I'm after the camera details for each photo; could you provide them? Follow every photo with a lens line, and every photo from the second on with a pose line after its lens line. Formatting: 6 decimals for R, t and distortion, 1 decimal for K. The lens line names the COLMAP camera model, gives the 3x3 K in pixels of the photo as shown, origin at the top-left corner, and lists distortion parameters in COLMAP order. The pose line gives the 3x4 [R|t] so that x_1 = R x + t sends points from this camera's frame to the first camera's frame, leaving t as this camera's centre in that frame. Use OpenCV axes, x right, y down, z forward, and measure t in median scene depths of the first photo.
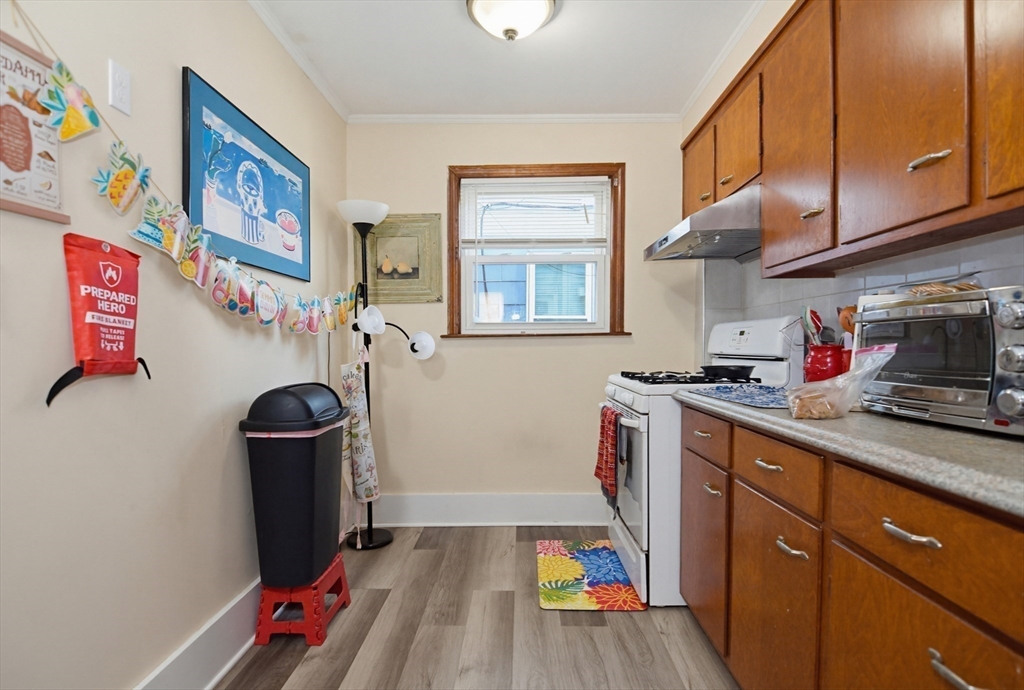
lens RADIAL K [[486.2, 0, 512.0], [0, 486.2, 345.0], [0, 0, 1]] dist [0.000312, 0.000050]
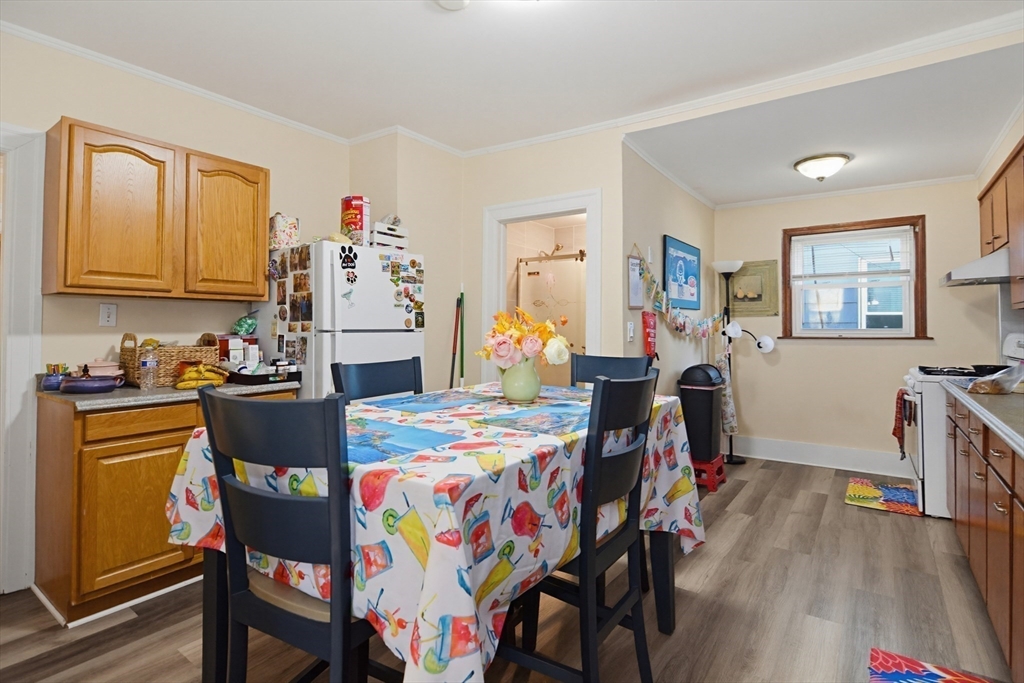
lens RADIAL K [[515.6, 0, 515.3], [0, 515.6, 316.2], [0, 0, 1]] dist [-0.001550, -0.001252]
pose [[0.822559, -0.006286, -0.568645, 0.109793], [-0.001960, 0.999902, -0.013888, -0.067149], [0.568677, 0.012538, 0.822466, -0.901825]]
